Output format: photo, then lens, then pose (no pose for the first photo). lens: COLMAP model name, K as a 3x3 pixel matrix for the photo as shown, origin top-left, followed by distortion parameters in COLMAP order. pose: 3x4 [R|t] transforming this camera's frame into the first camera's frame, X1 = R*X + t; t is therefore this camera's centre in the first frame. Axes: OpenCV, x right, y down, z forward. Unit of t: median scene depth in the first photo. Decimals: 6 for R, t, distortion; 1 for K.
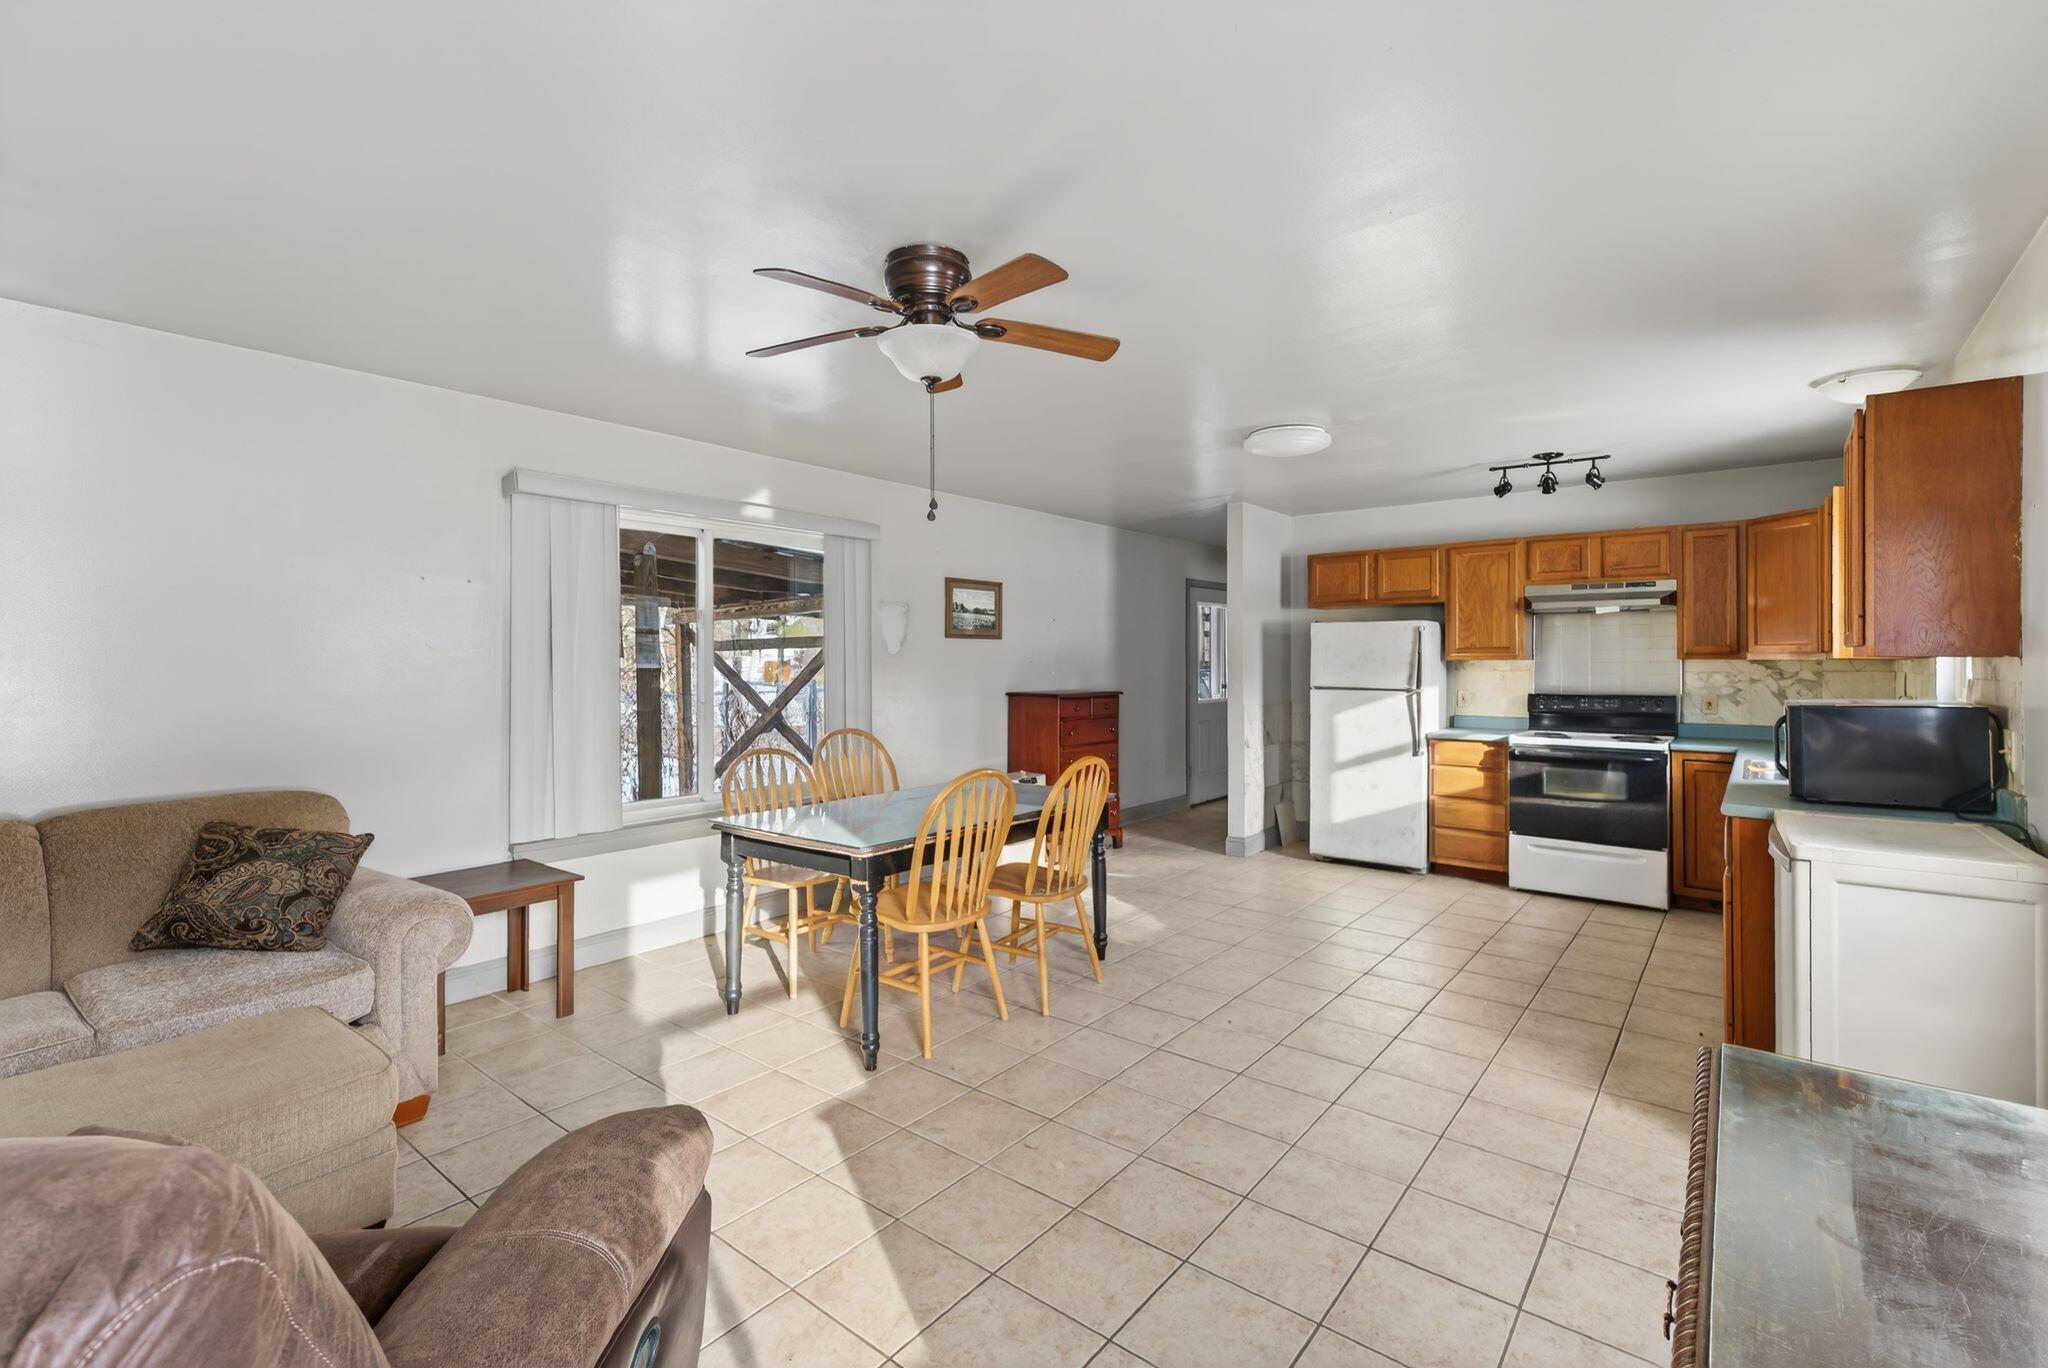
lens RADIAL K [[903.0, 0, 1018.8], [0, 903.0, 667.5], [0, 0, 1]] dist [-0.000350, -0.000417]
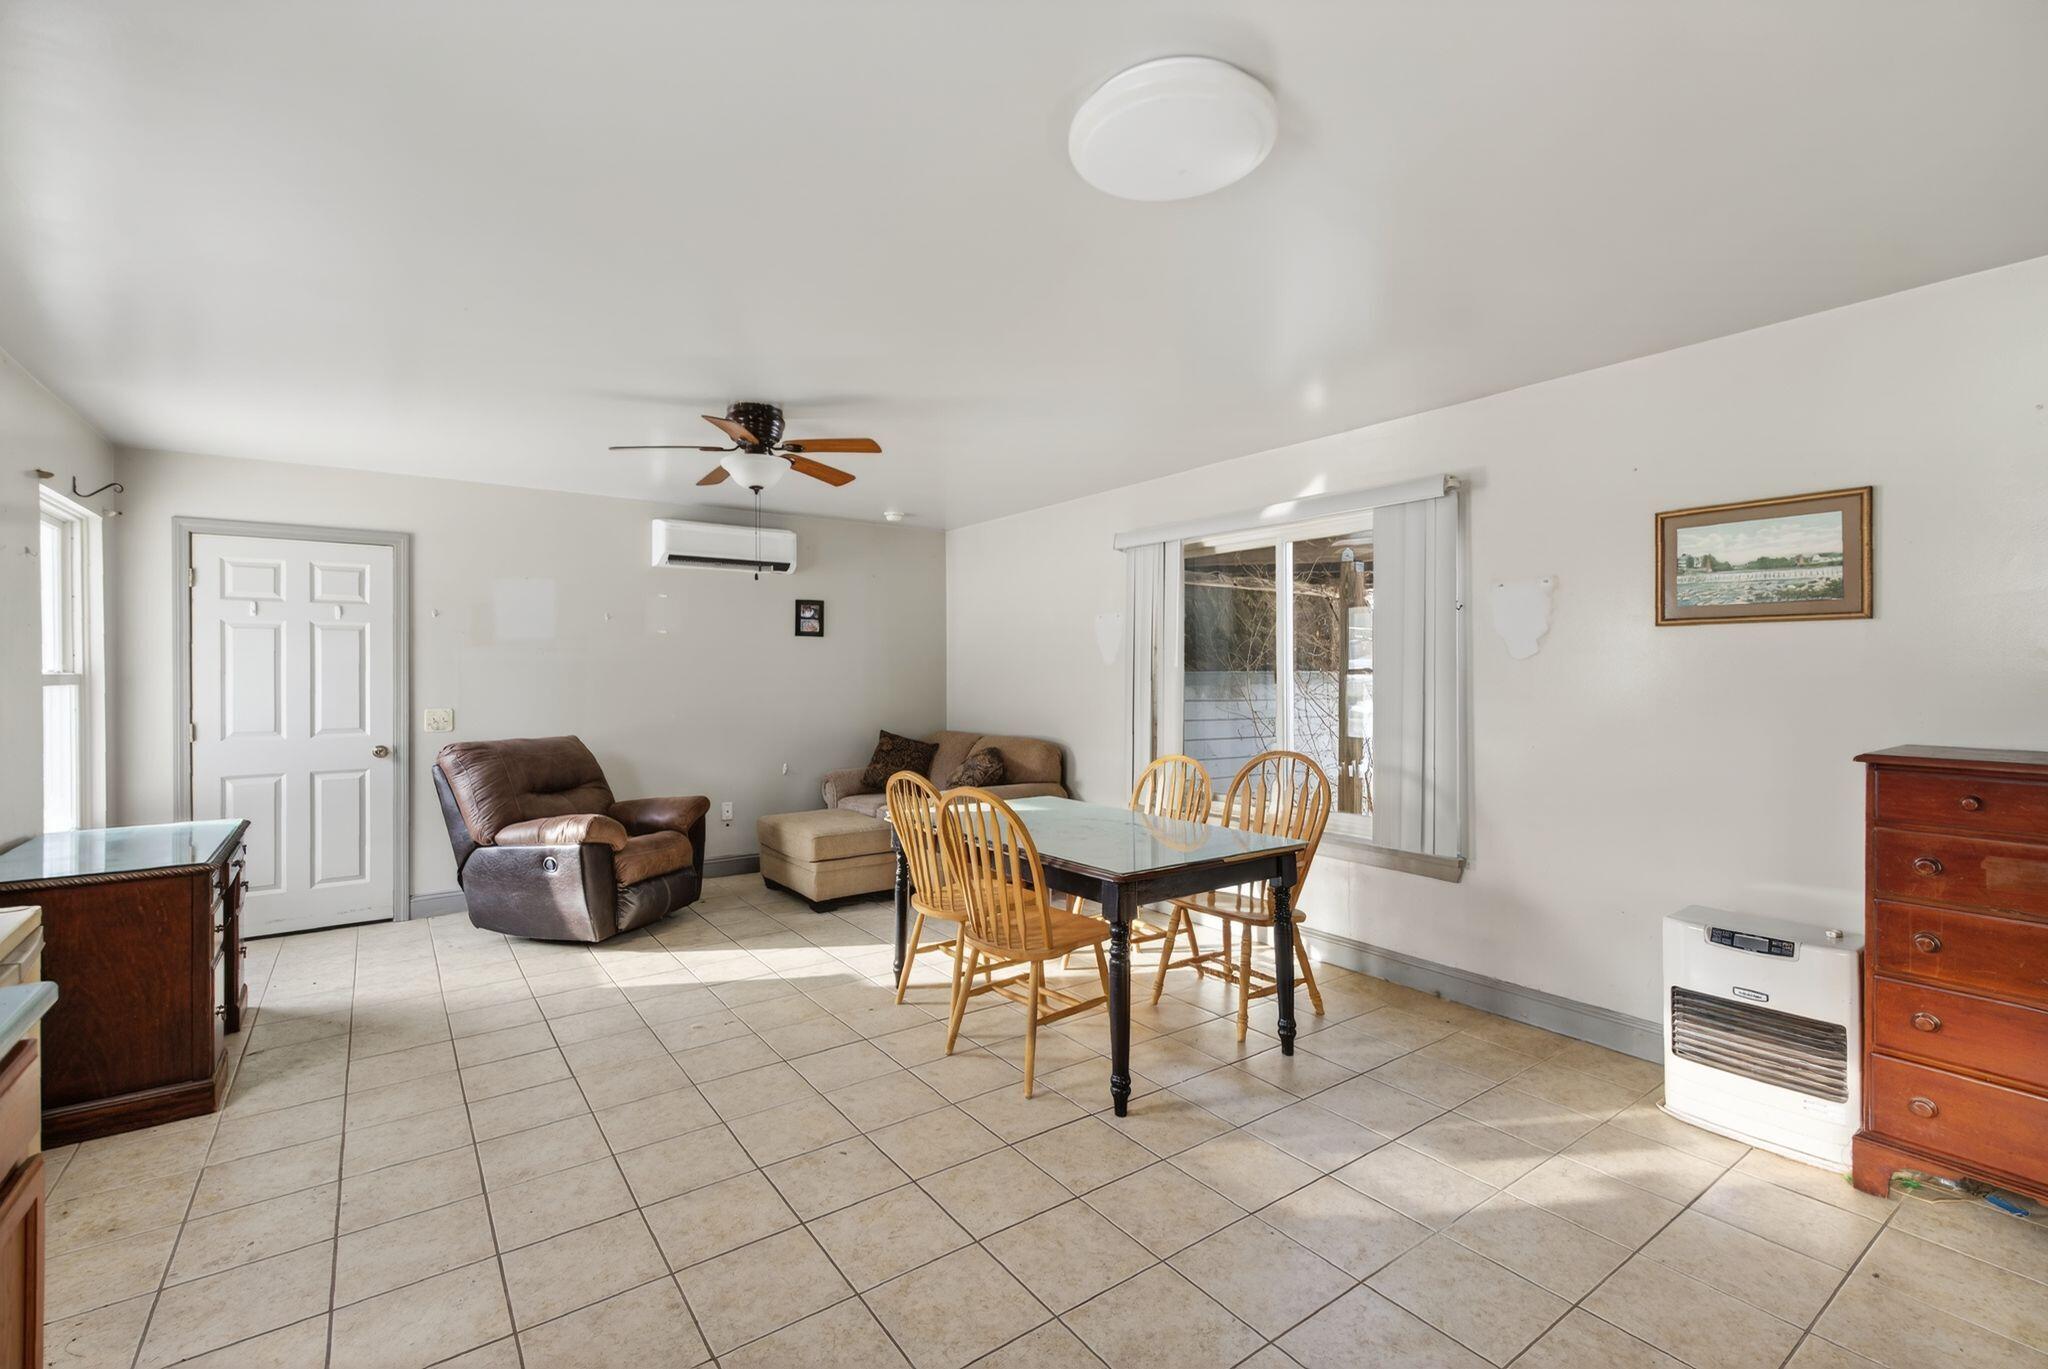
lens RADIAL K [[903.0, 0, 1018.8], [0, 903.0, 668.0], [0, 0, 1]] dist [-0.000350, -0.000417]
pose [[-0.262031, -0.001883, -0.965058, 0.772537], [-0.008231, 0.999966, 0.000283, -0.006599], [0.965024, 0.008018, -0.262037, 1.124390]]
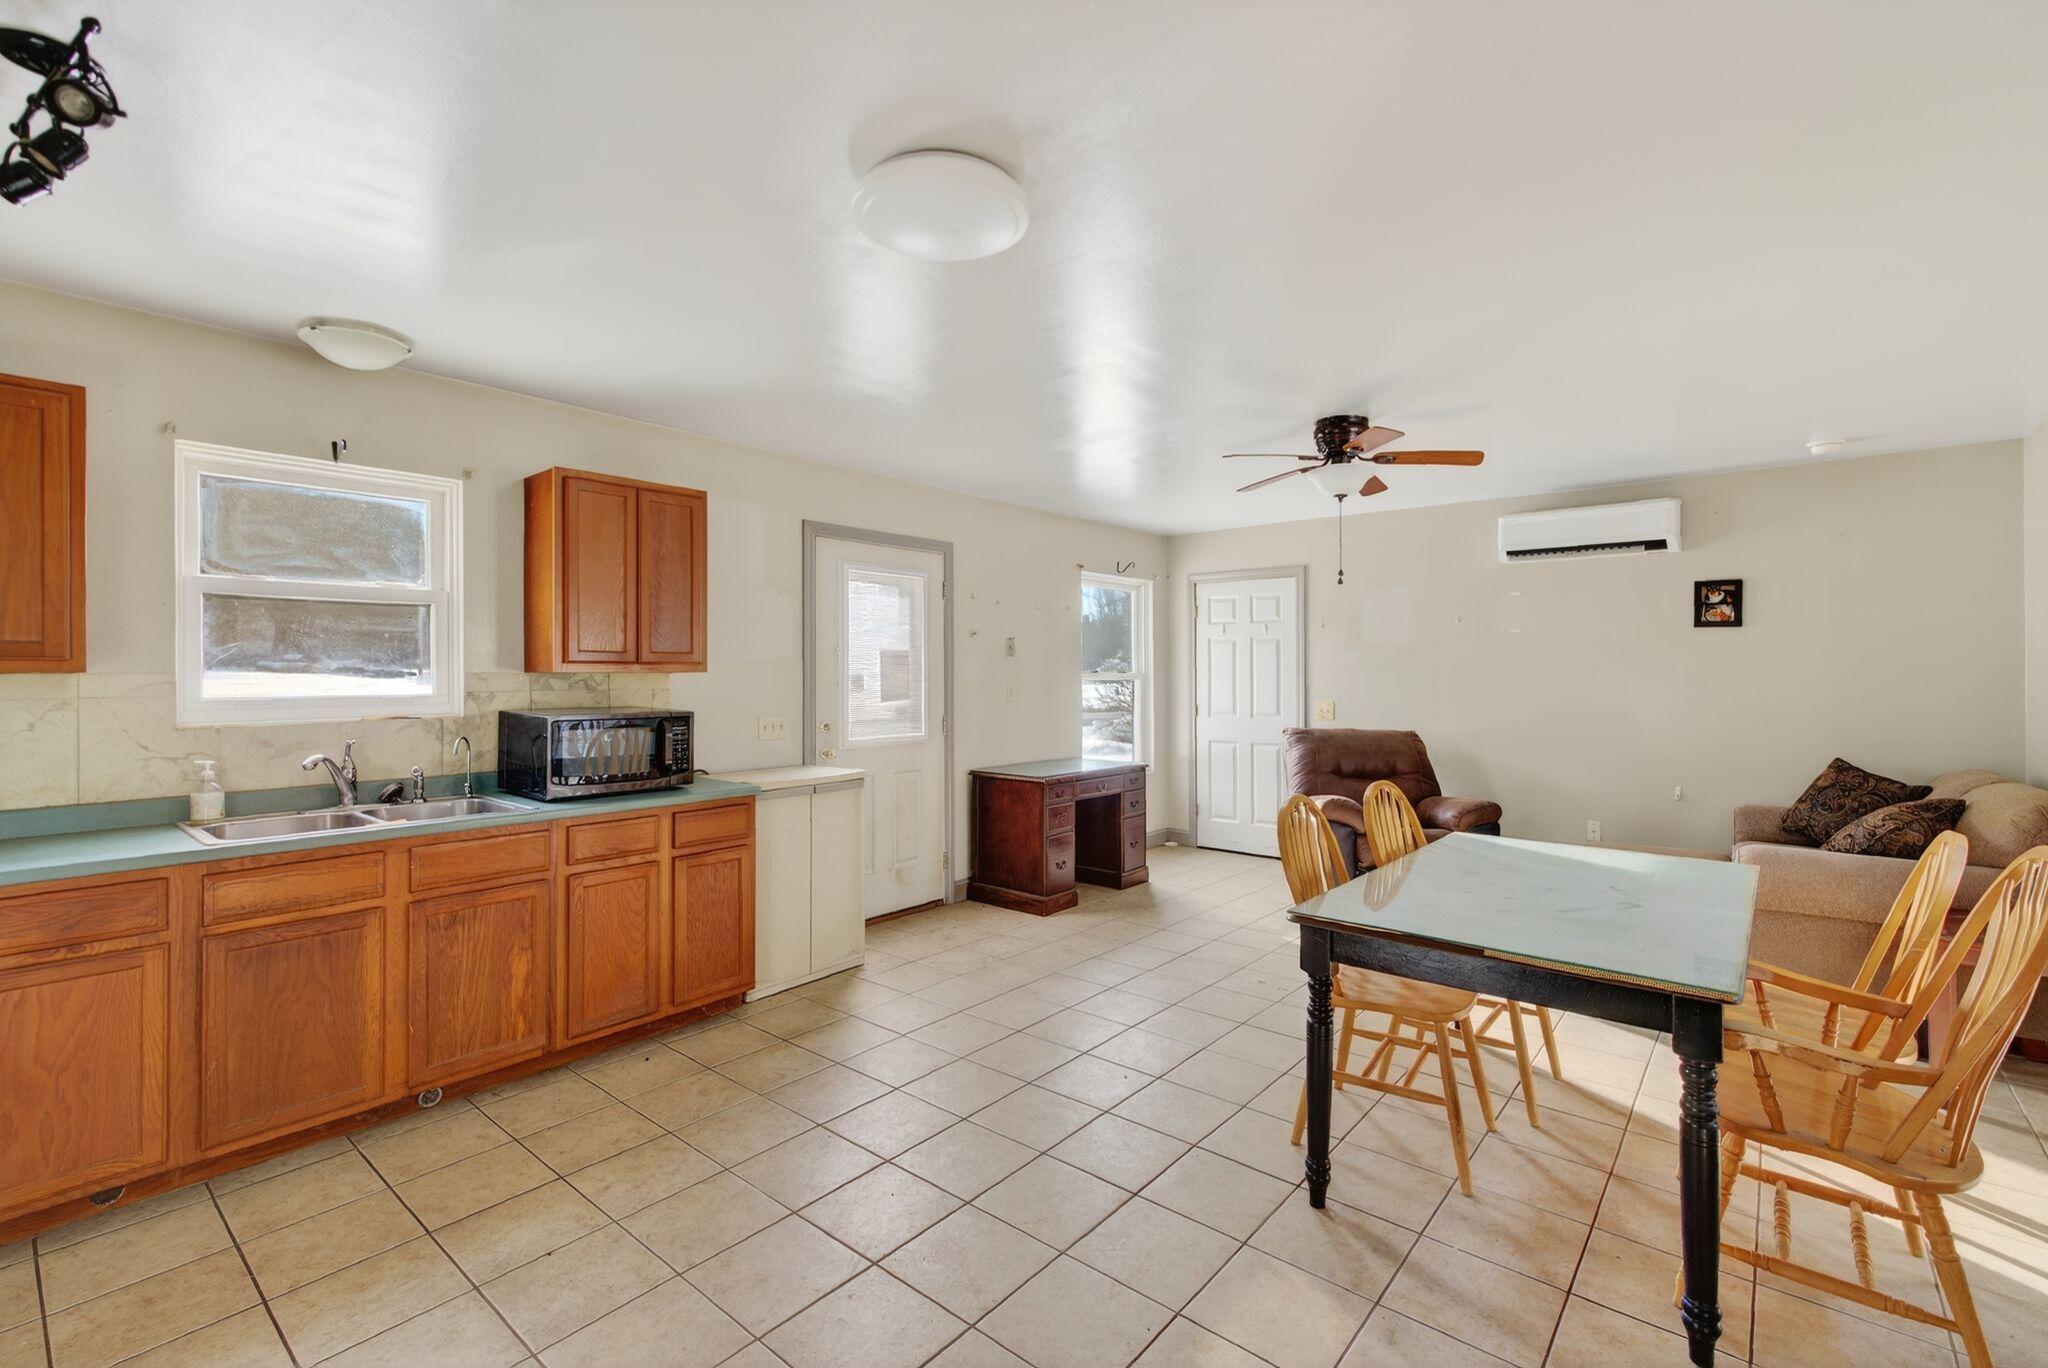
lens RADIAL K [[903.0, 0, 1018.8], [0, 903.0, 667.5], [0, 0, 1]] dist [-0.000350, -0.000417]
pose [[-0.999562, 0.003802, 0.029348, 0.262765], [0.004049, 0.999957, 0.008368, -0.017436], [-0.029315, 0.008483, -0.999534, 1.601973]]
